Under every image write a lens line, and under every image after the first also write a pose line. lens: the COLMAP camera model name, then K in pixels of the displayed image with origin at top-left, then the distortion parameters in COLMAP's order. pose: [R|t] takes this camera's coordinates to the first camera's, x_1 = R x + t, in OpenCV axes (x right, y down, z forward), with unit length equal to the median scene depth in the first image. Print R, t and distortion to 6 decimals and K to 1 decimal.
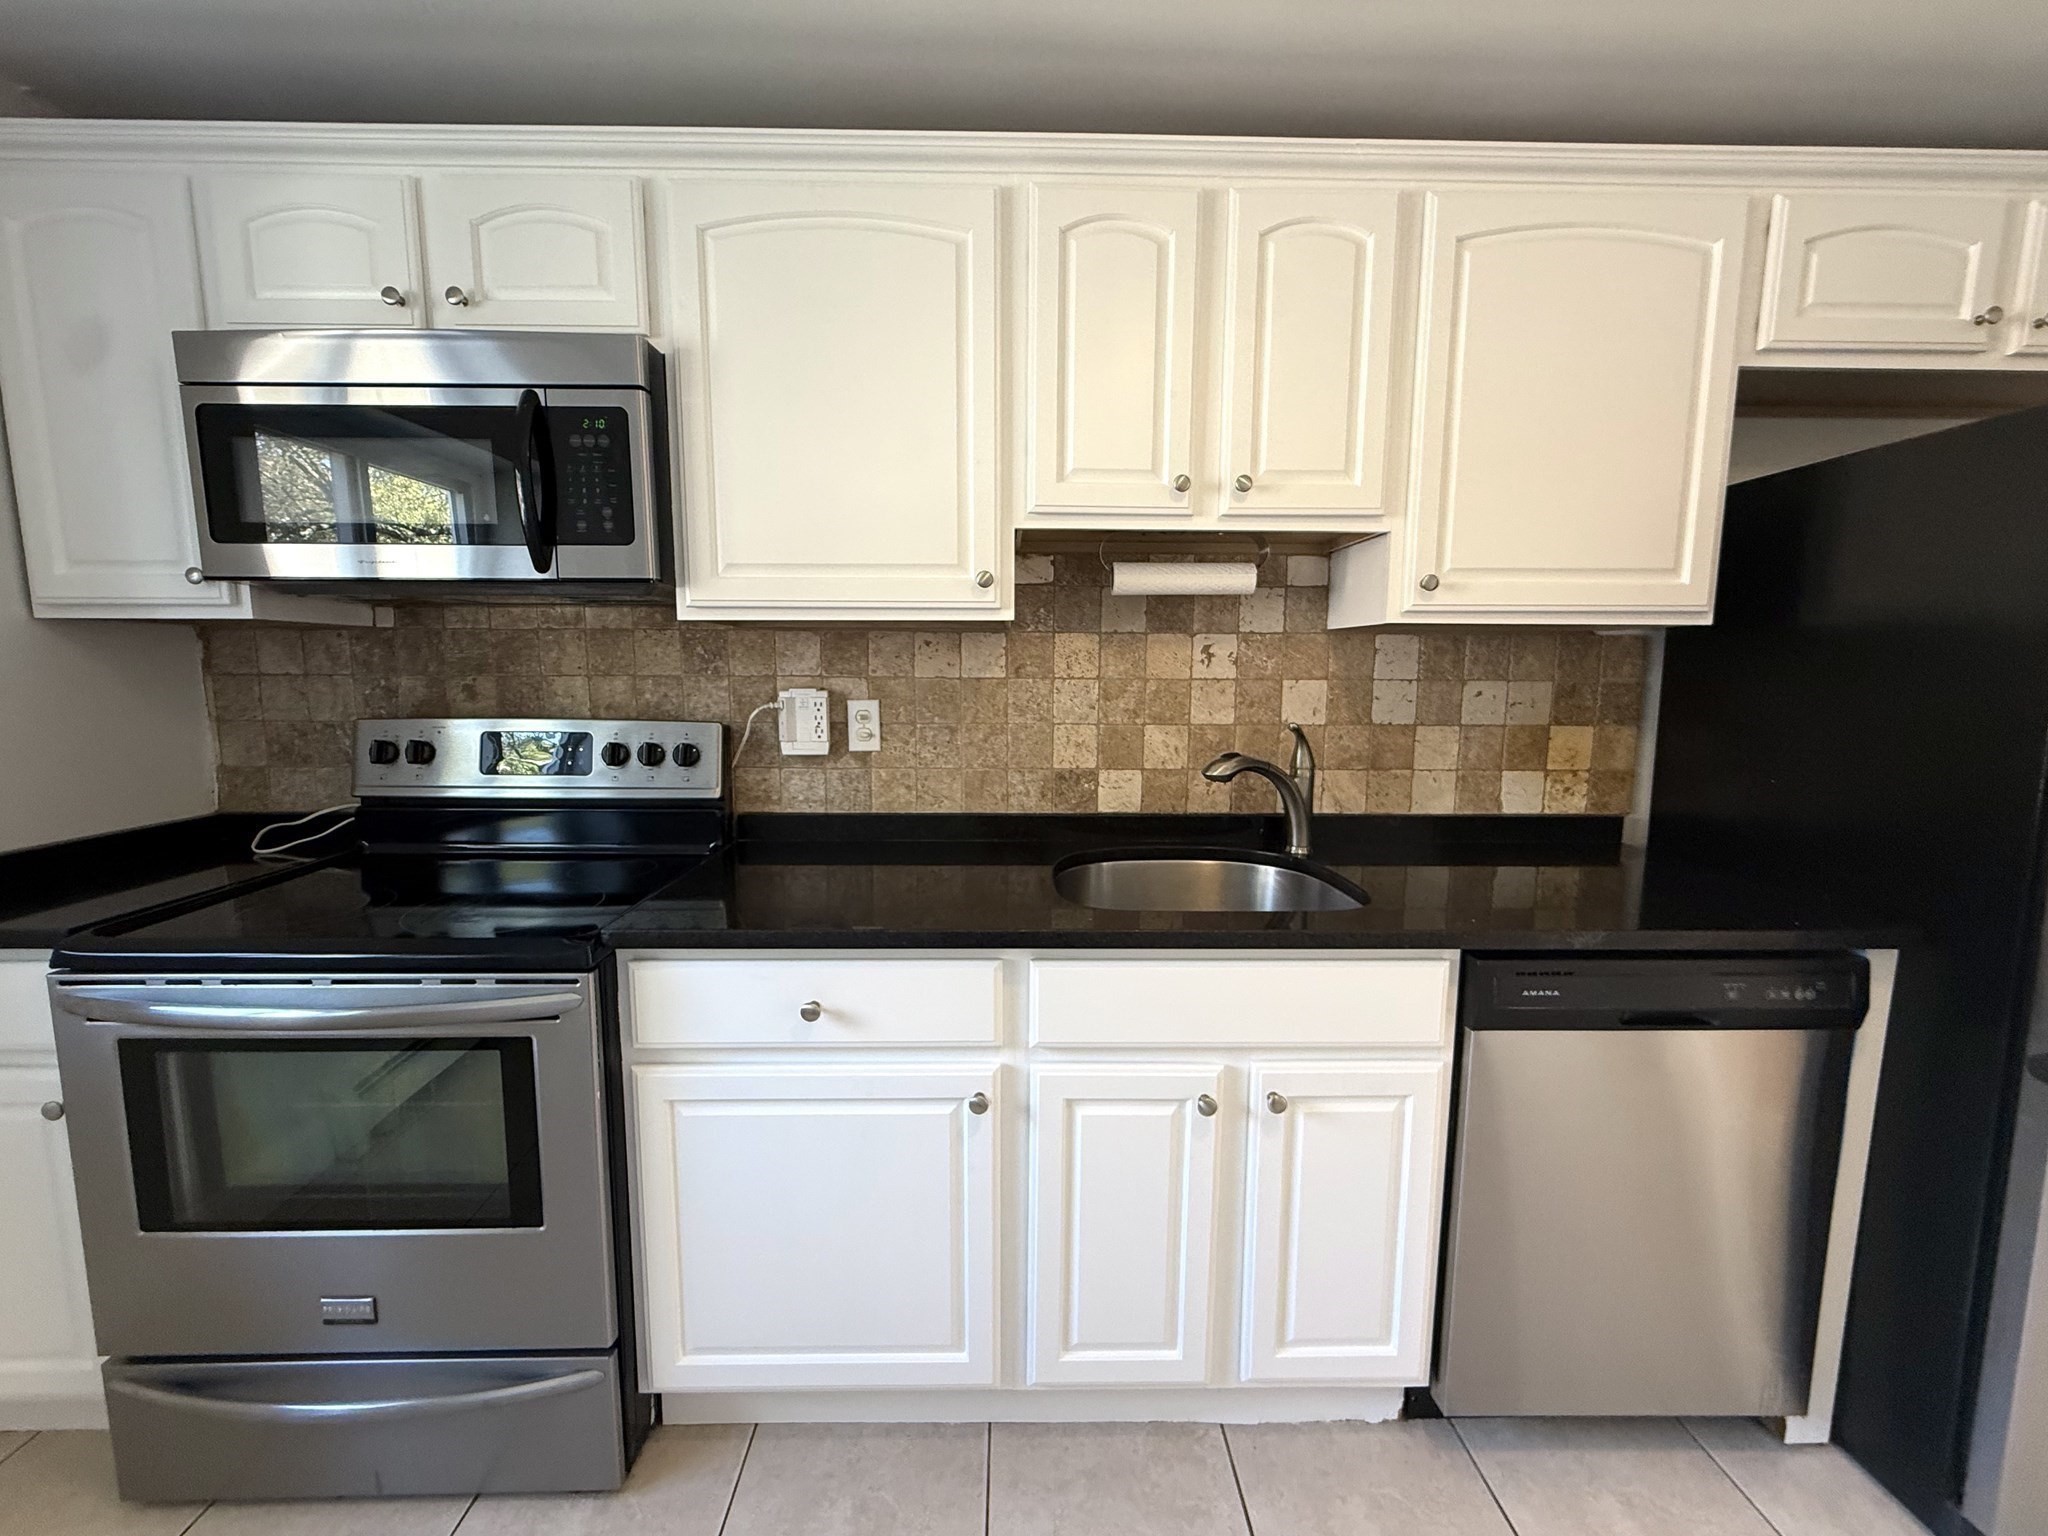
lens RADIAL K [[814.9, 0, 1012.9], [0, 814.9, 763.9], [0, 0, 1]] dist [-0.000246, -0.000180]
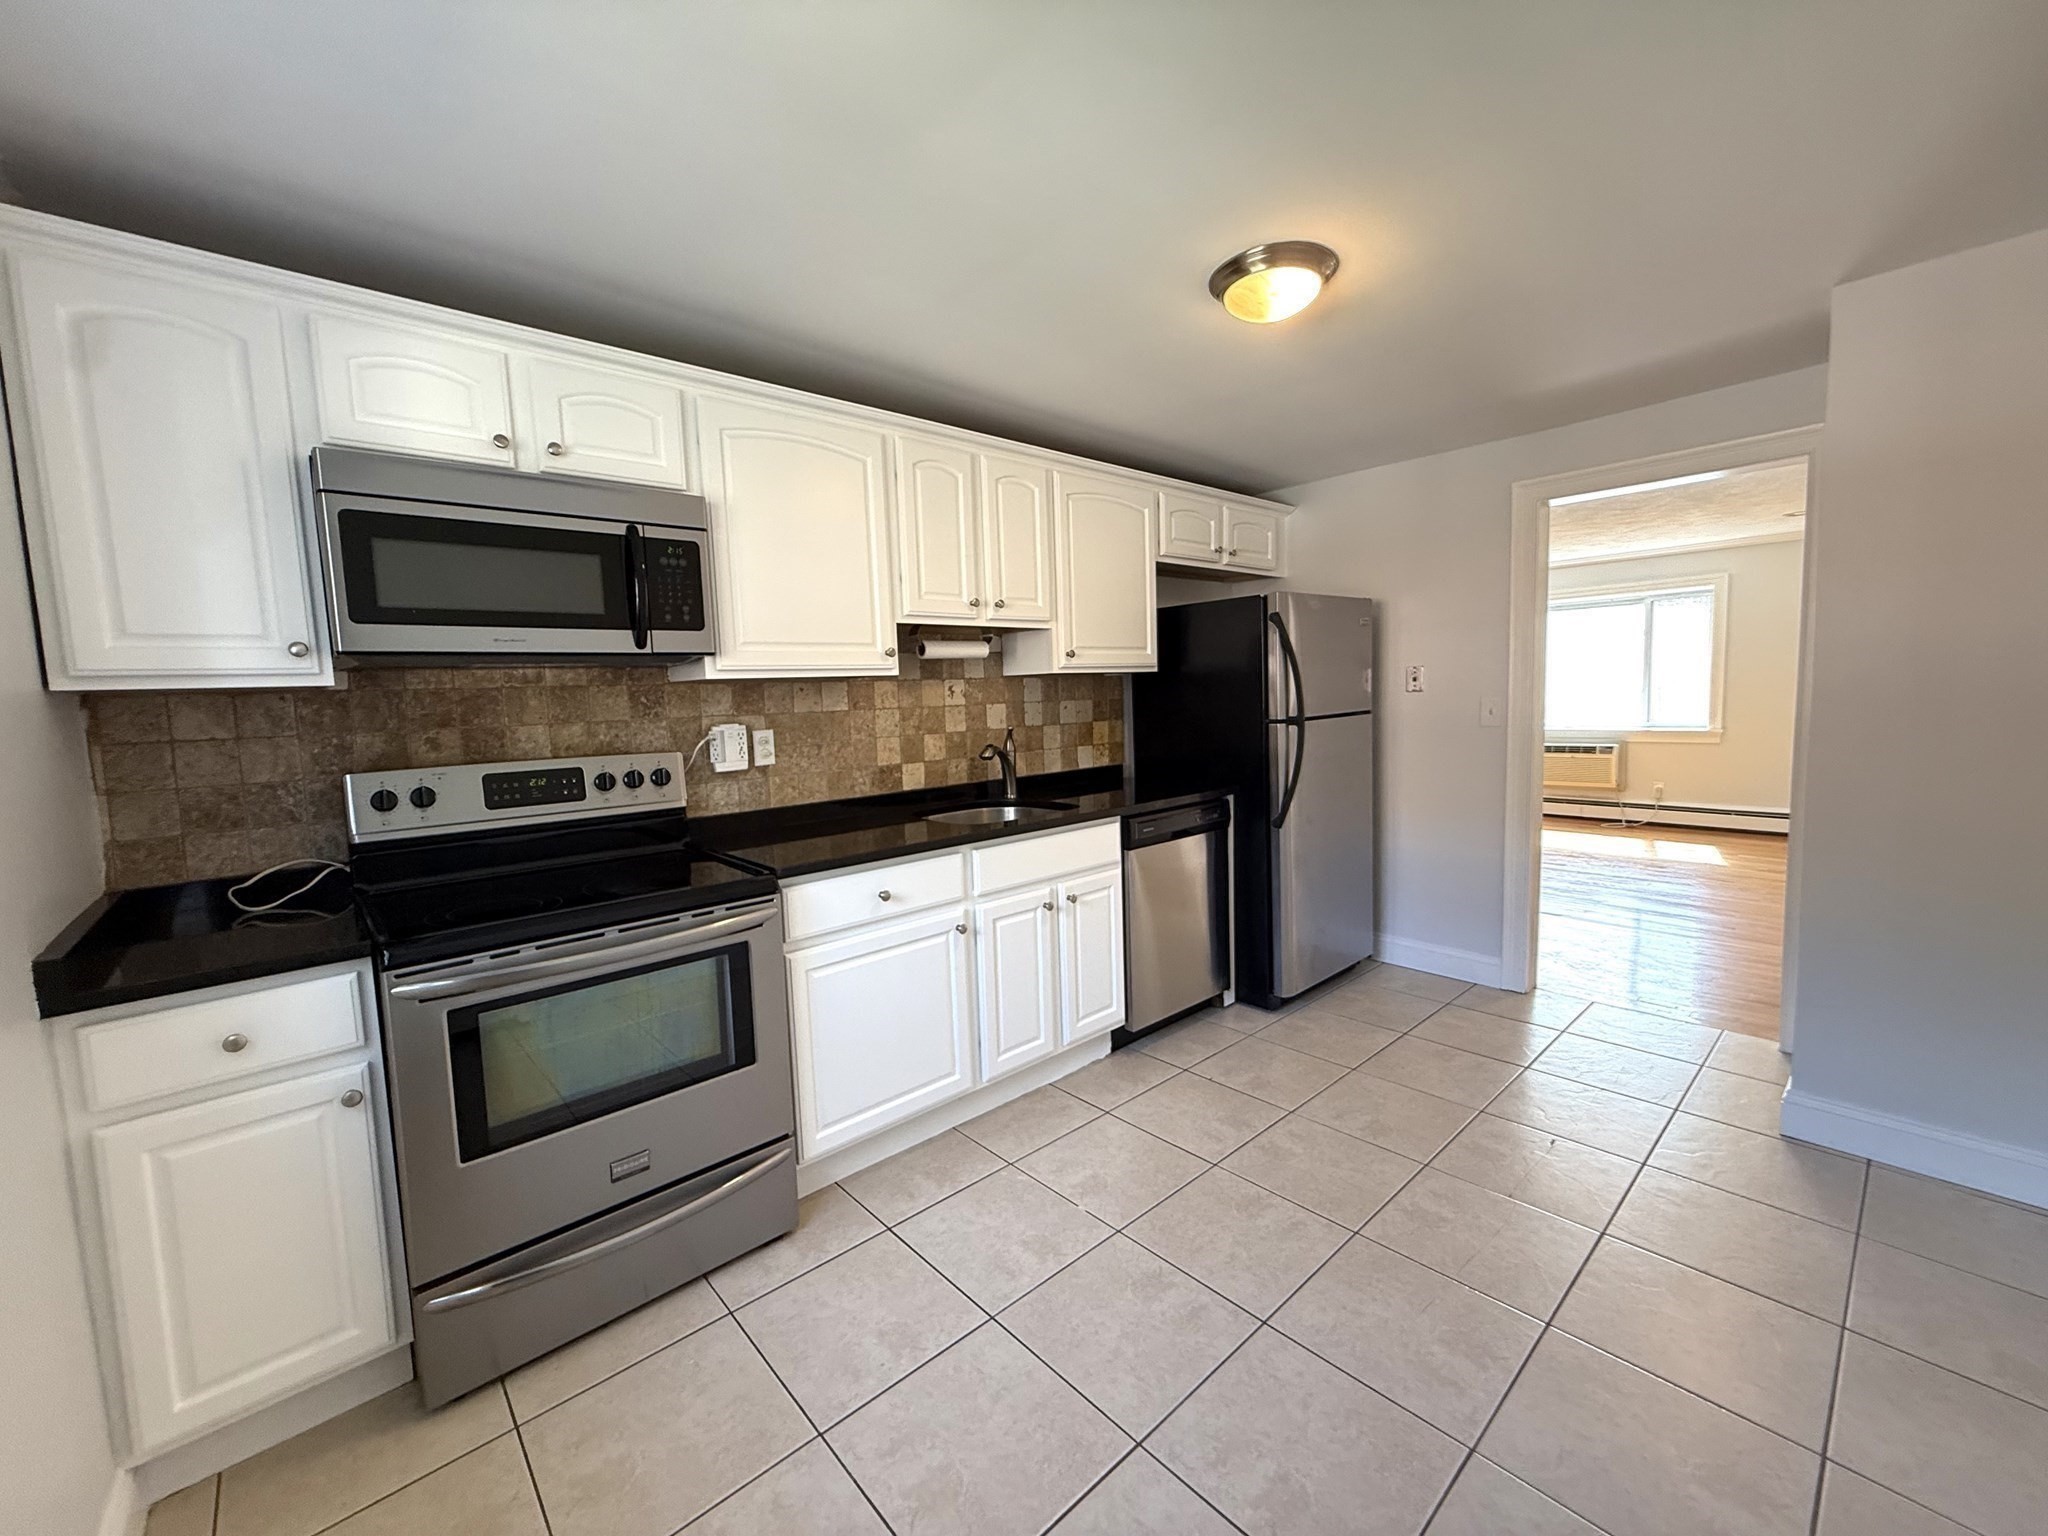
lens RADIAL K [[814.9, 0, 1012.9], [0, 814.9, 763.9], [0, 0, 1]] dist [-0.000246, -0.000180]
pose [[0.759746, -0.087877, 0.644254, -0.791792], [0.114532, 0.993419, 0.000439, 0.031876], [-0.640053, 0.073455, 0.764811, -0.389277]]
